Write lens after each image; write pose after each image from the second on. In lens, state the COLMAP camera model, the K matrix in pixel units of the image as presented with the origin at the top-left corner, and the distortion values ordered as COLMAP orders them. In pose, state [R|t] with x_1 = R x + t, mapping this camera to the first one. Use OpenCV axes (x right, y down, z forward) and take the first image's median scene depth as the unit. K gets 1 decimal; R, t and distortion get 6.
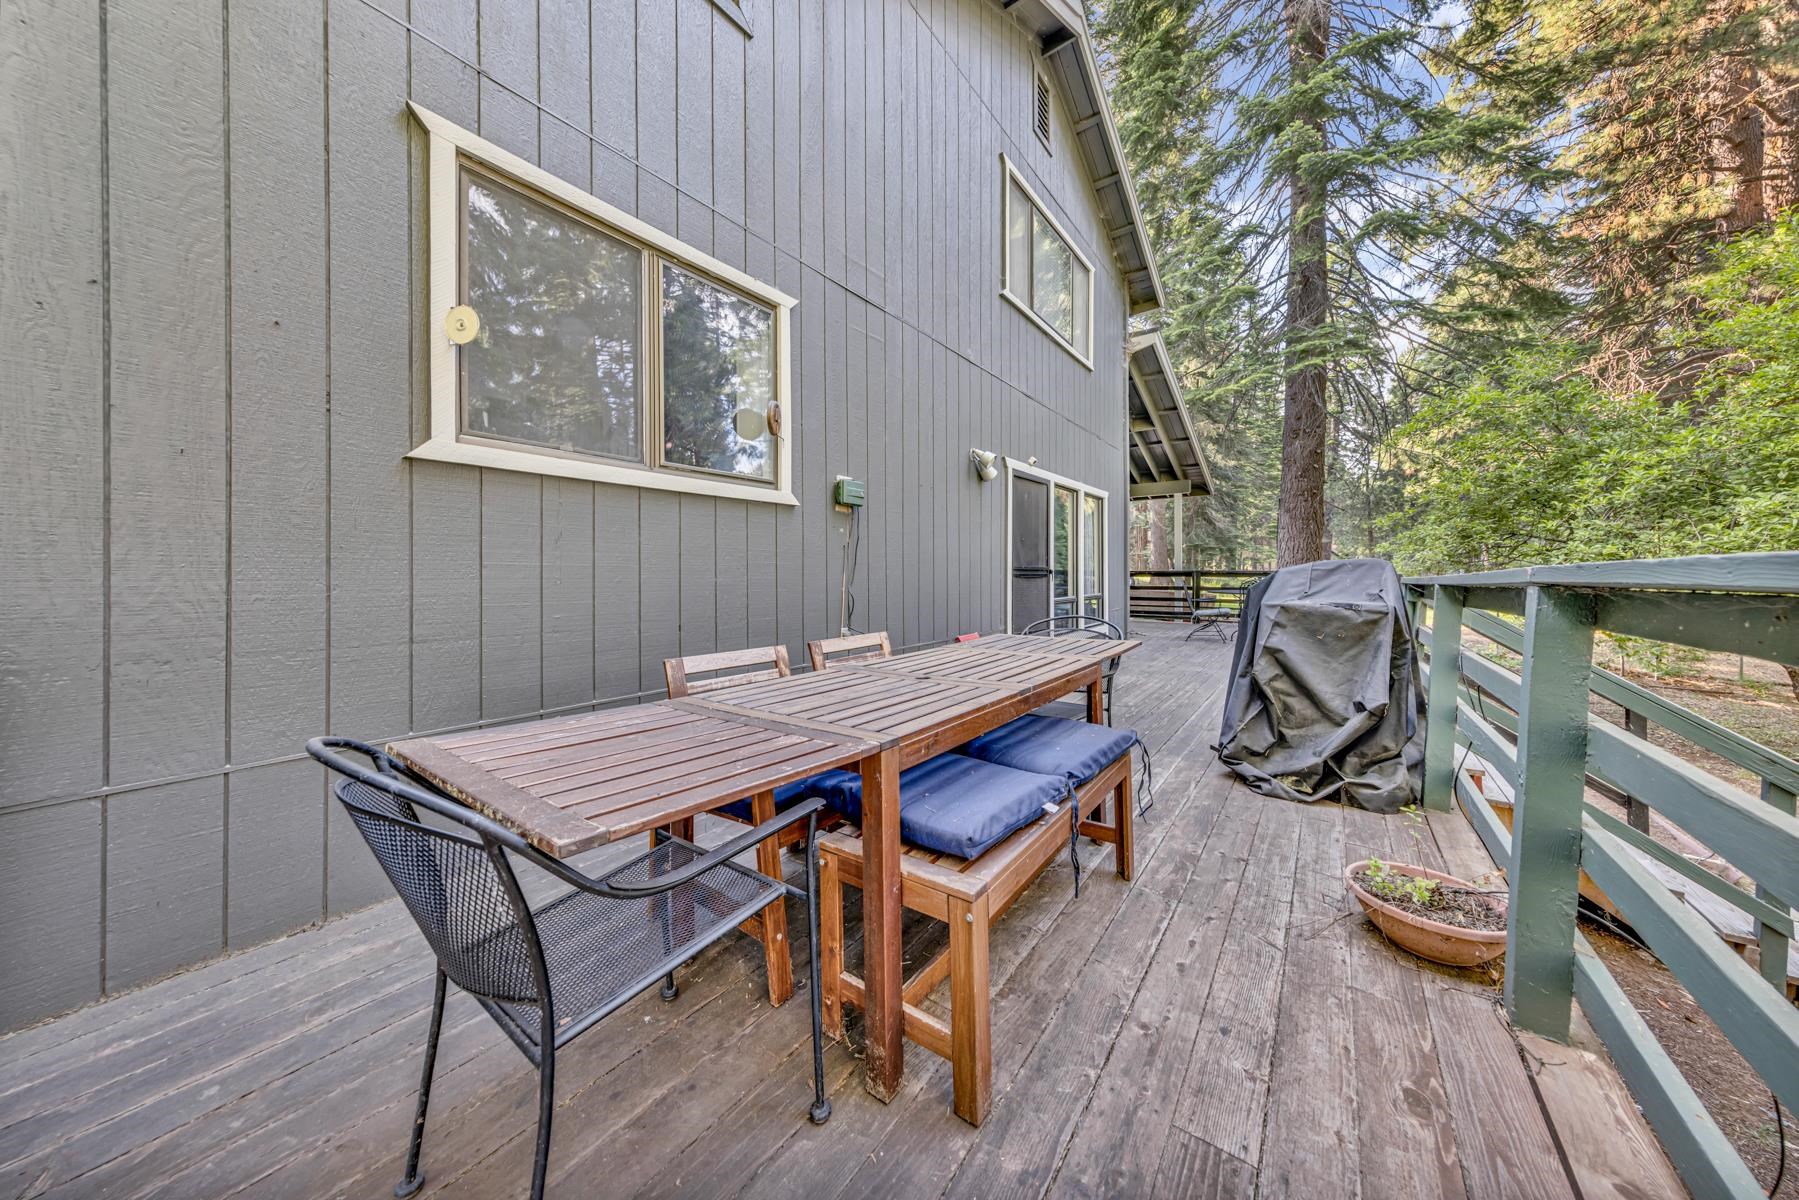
lens RADIAL K [[574.2, 0, 901.3], [0, 574.2, 565.1], [0, 0, 1]] dist [0.009207, -0.000118]
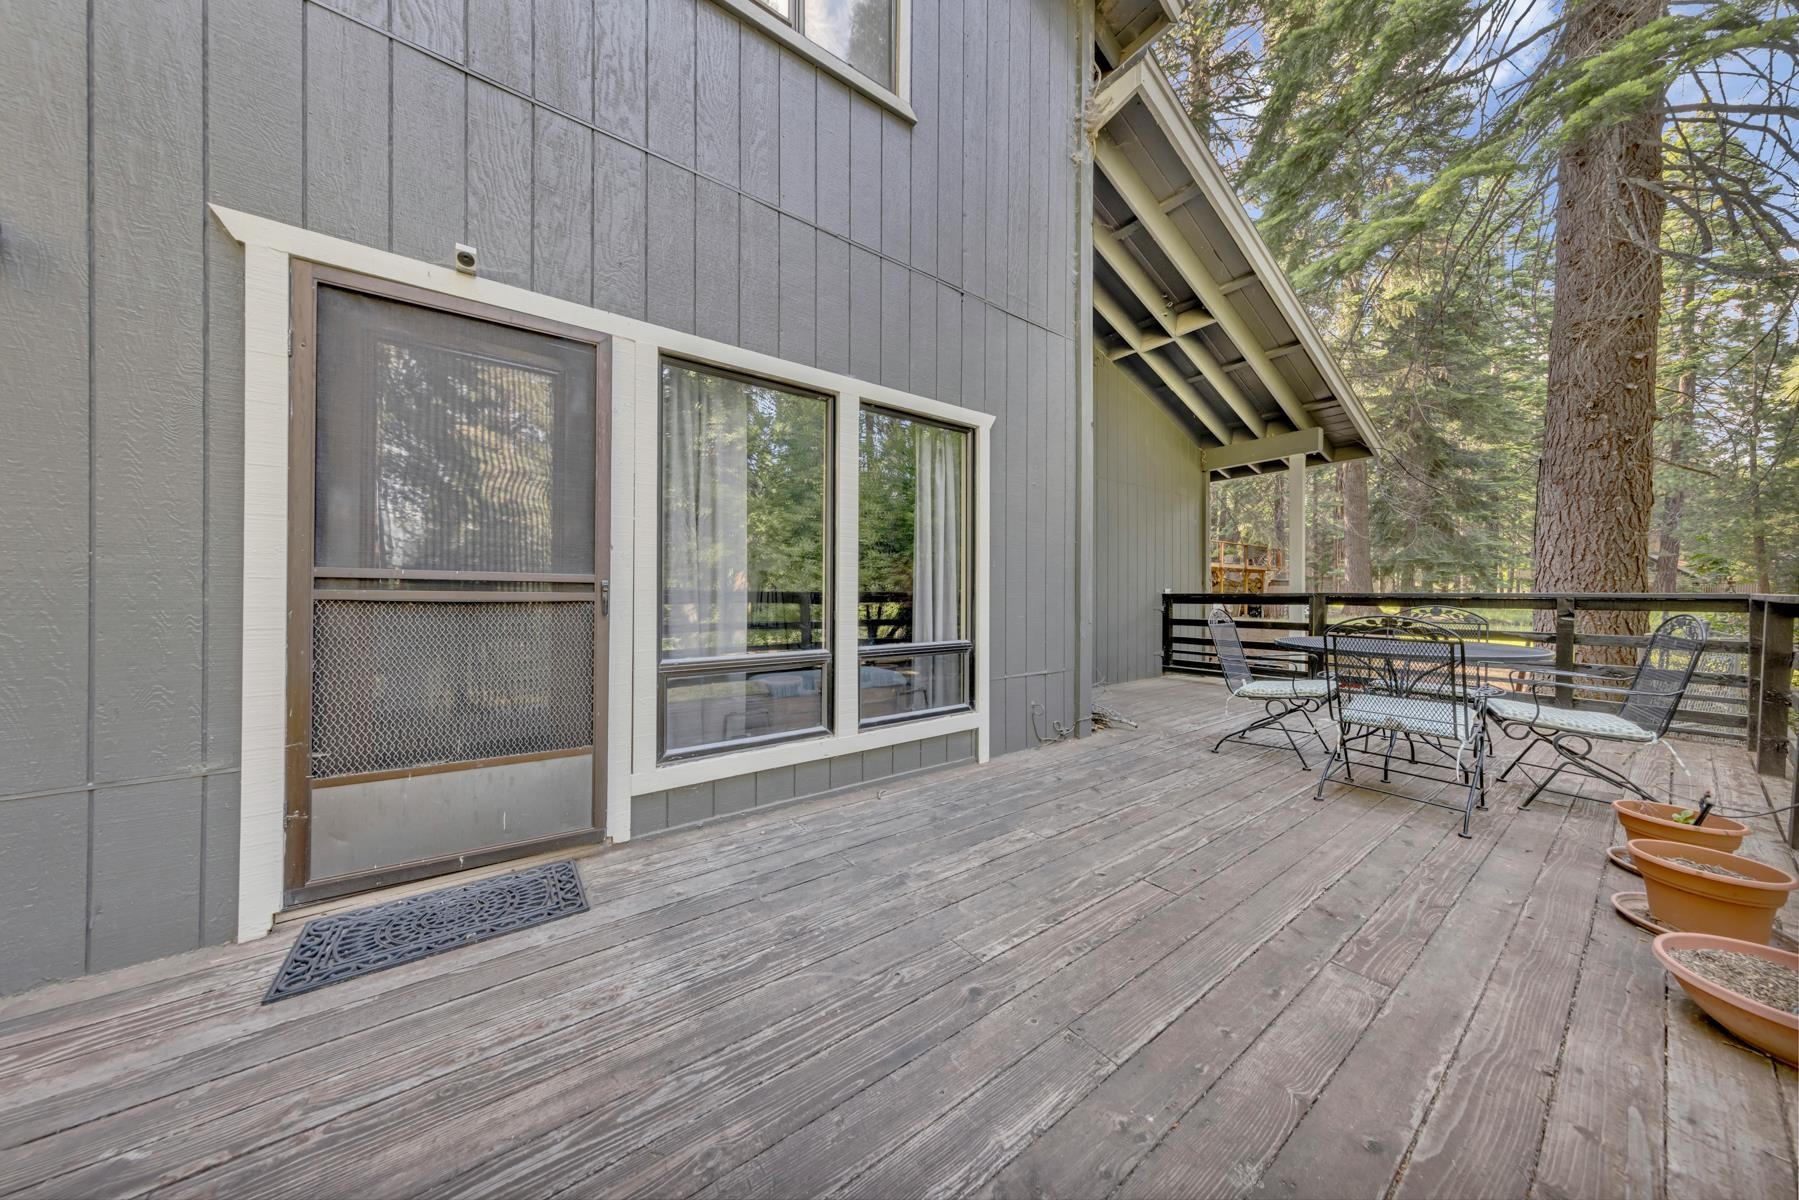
lens RADIAL K [[570.5, 0, 896.0], [0, 570.5, 591.9], [0, 0, 1]] dist [0.003921, -0.000107]
pose [[0.956198, -0.000672, -0.292718, 0.263213], [0.001461, 0.999996, 0.002476, 0.002943], [0.292715, -0.002795, 0.956196, 0.349839]]
